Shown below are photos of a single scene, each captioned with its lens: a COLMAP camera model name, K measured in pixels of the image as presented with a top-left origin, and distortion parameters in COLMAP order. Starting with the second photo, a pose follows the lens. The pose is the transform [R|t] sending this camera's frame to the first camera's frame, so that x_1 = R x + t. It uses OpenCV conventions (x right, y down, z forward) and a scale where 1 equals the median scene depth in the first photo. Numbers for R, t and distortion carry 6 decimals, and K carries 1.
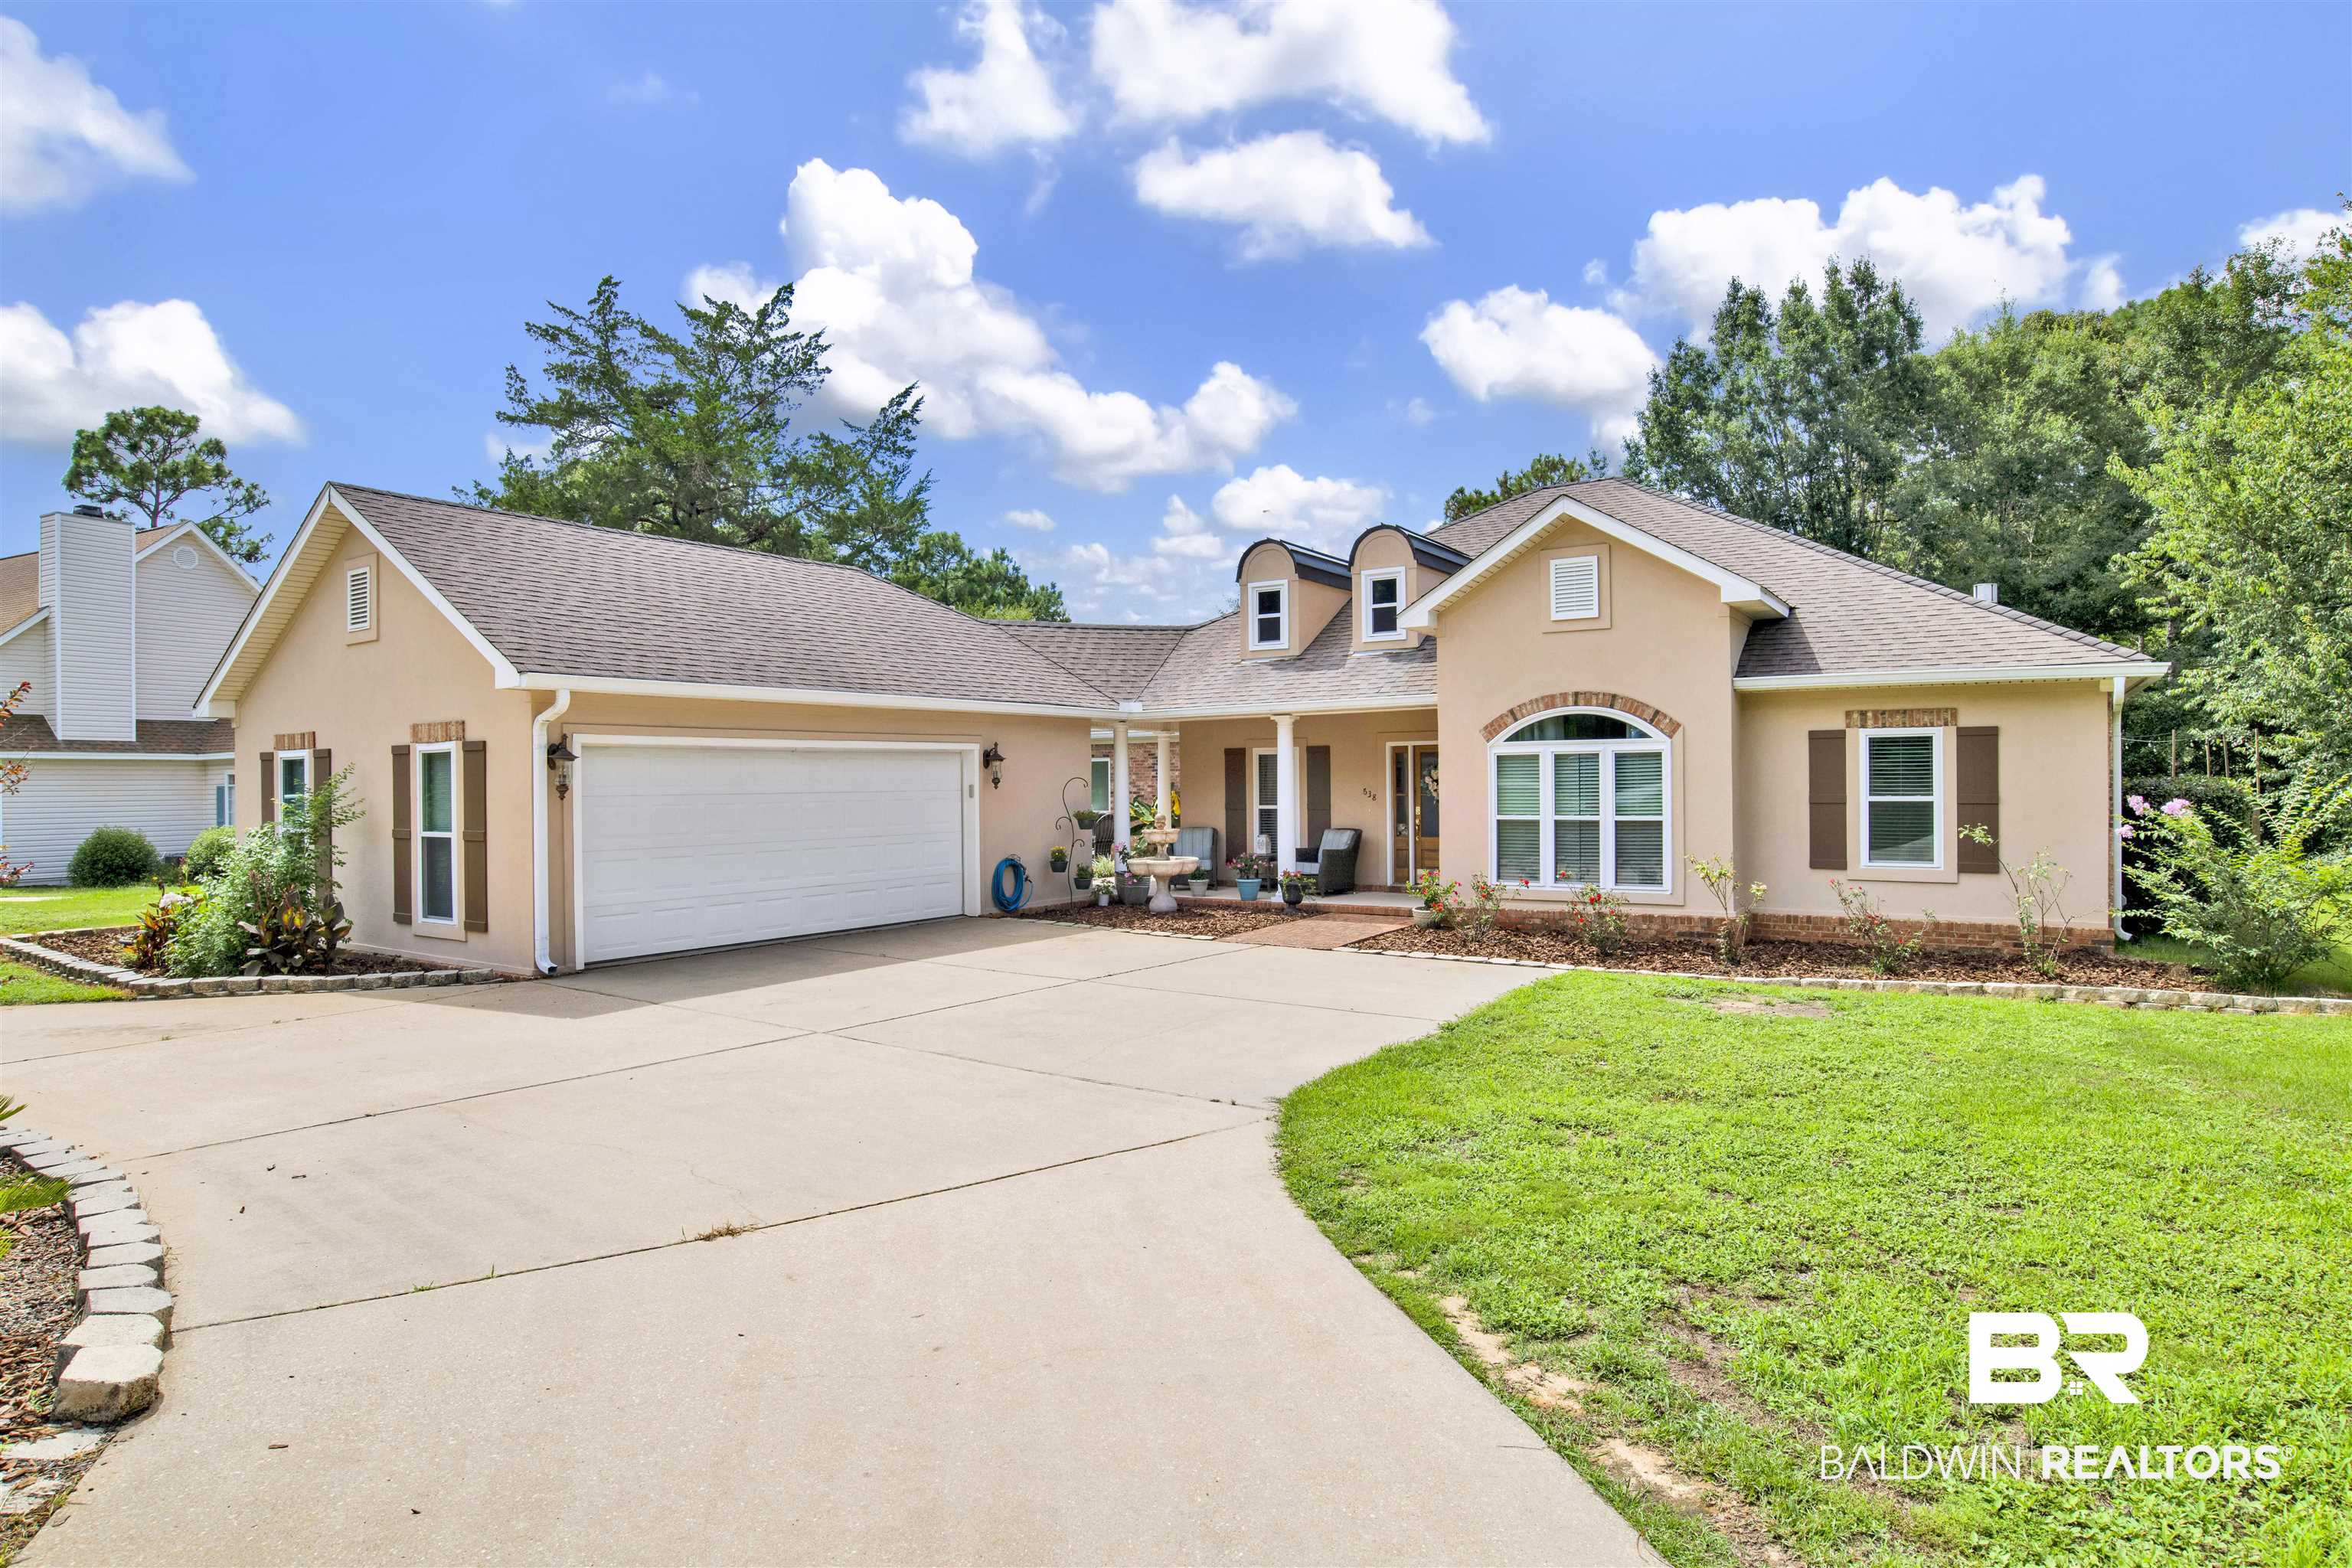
lens RADIAL K [[1313.1, 0, 1192.4], [0, 1313.1, 781.6], [0, 0, 1]] dist [-0.080407, 0.027540]
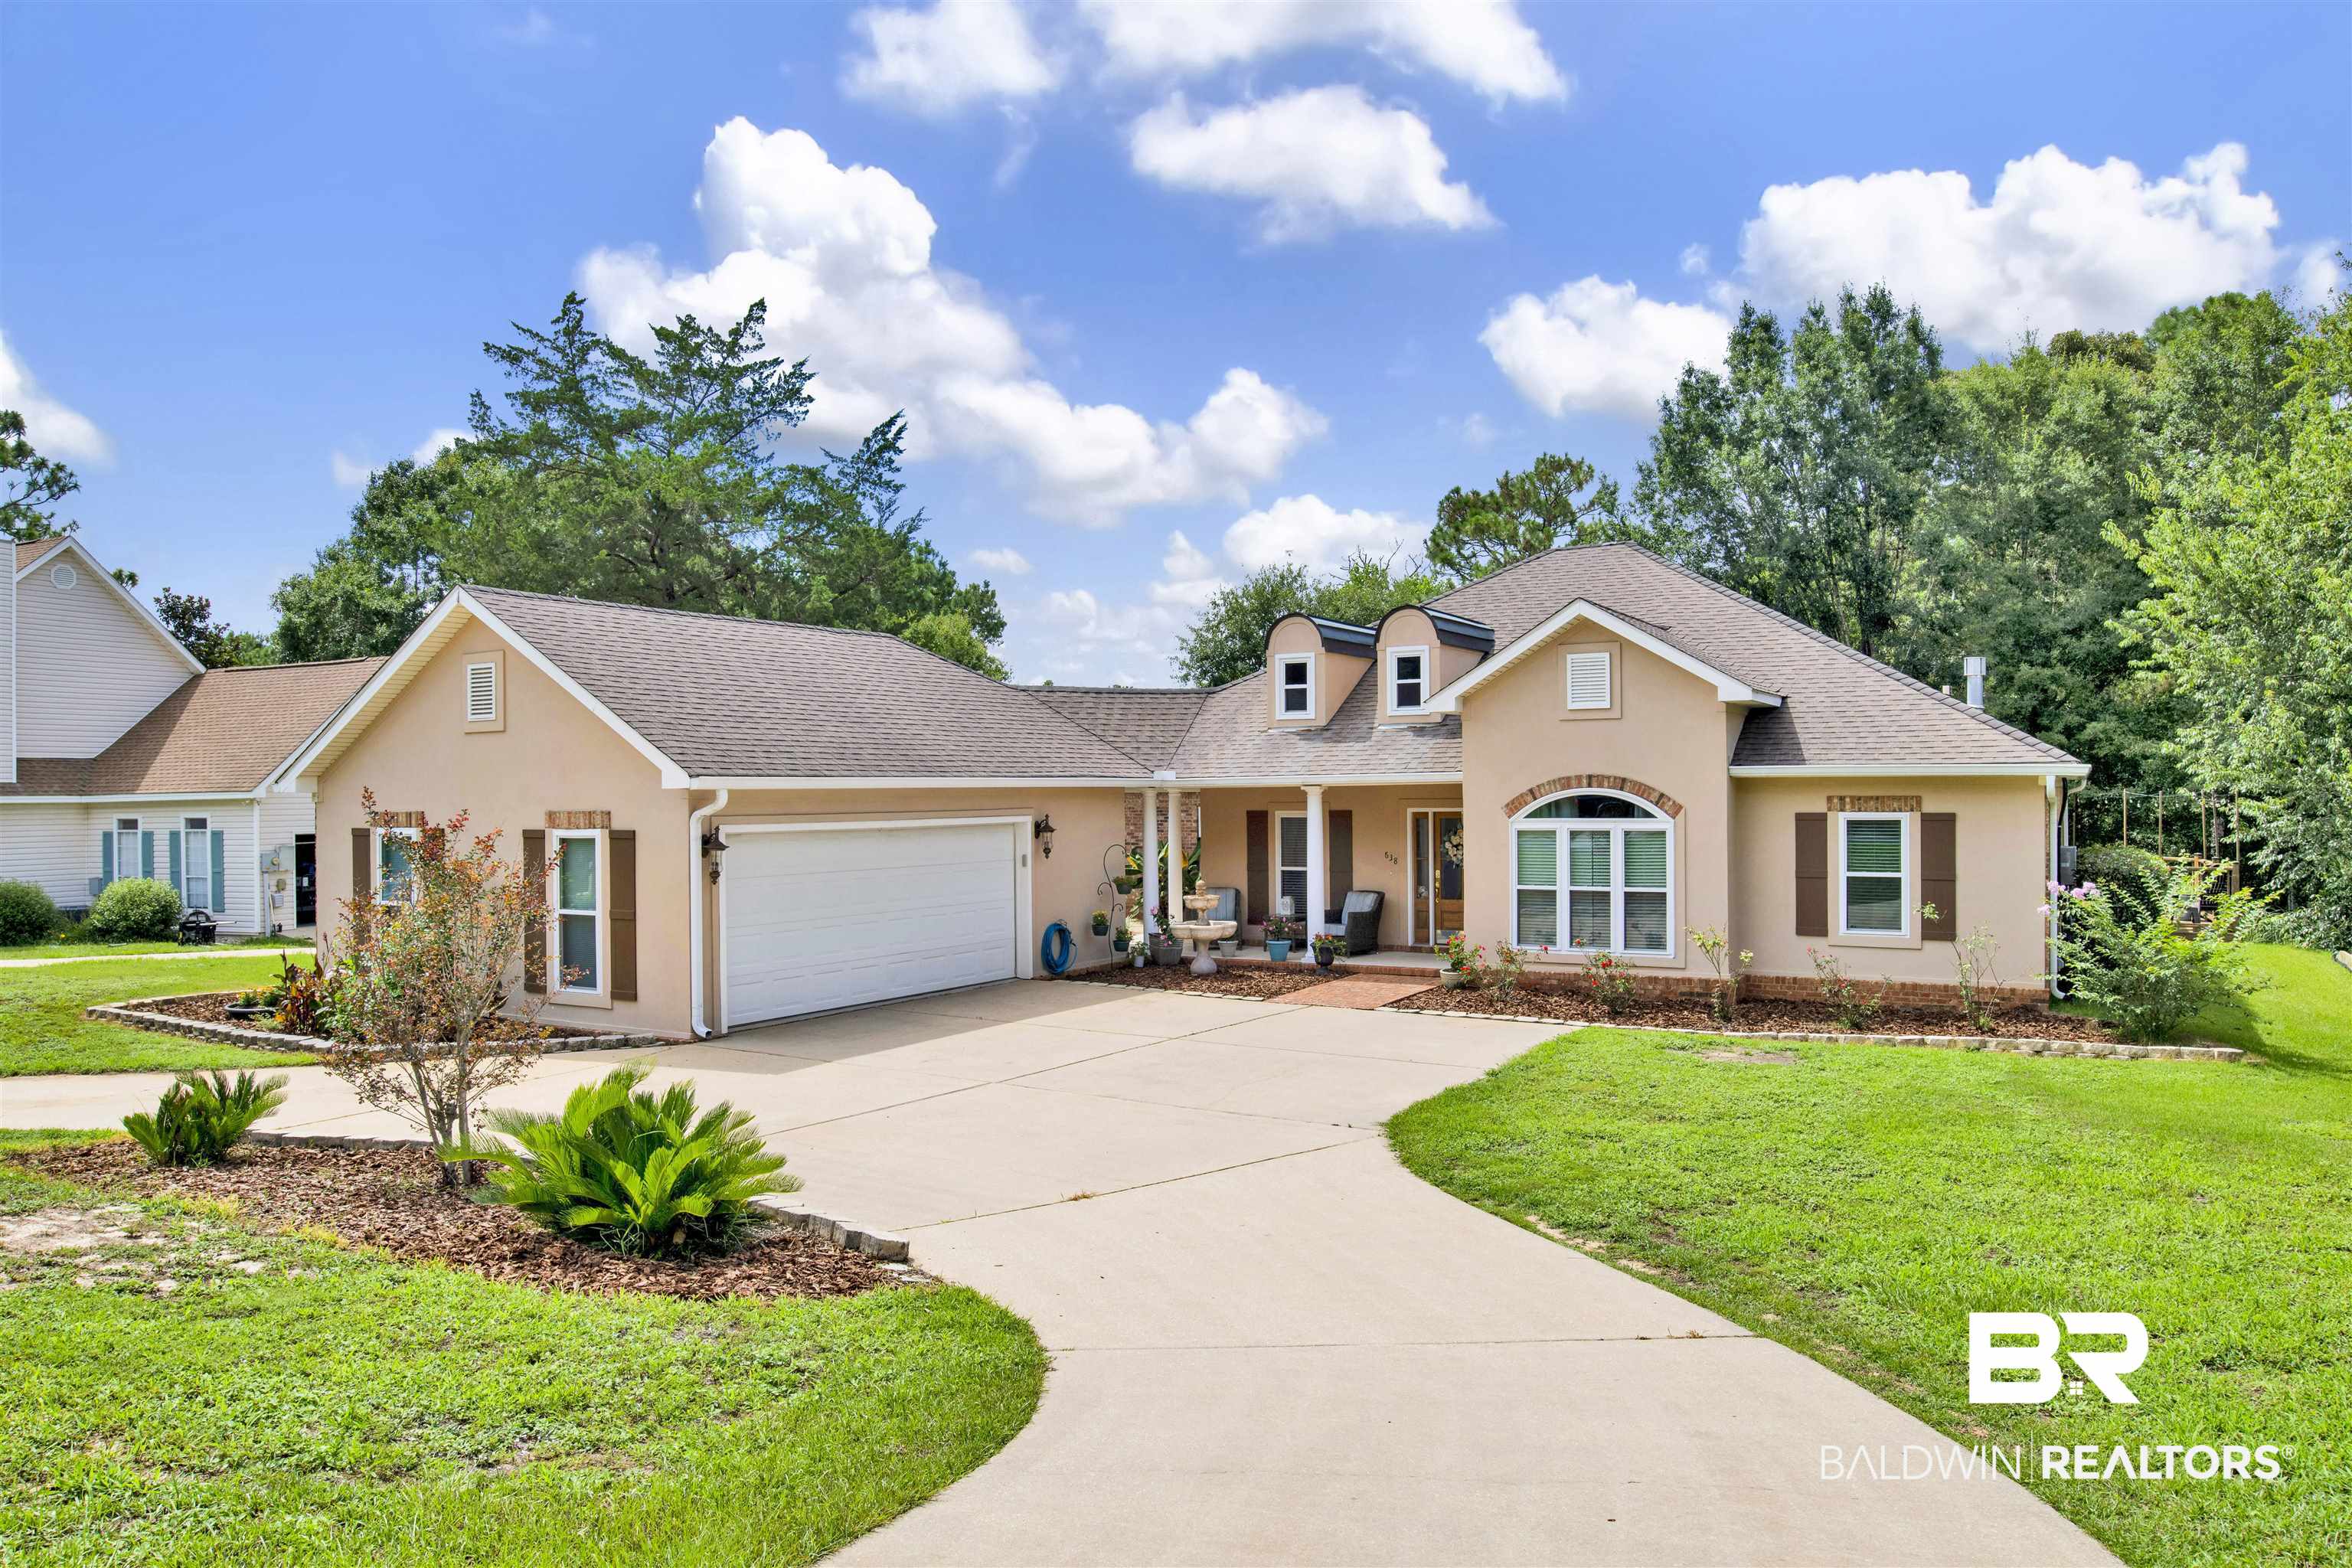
lens RADIAL K [[1677.5, 0, 1176.0], [0, 1677.5, 784.0], [0, 0, 1]] dist [-0.066991, 0.003640]
pose [[0.998748, 0.001002, 0.050013, -0.120814], [-0.000994, 0.999999, -0.000192, -0.057437], [-0.050013, 0.000142, 0.998749, -0.378402]]
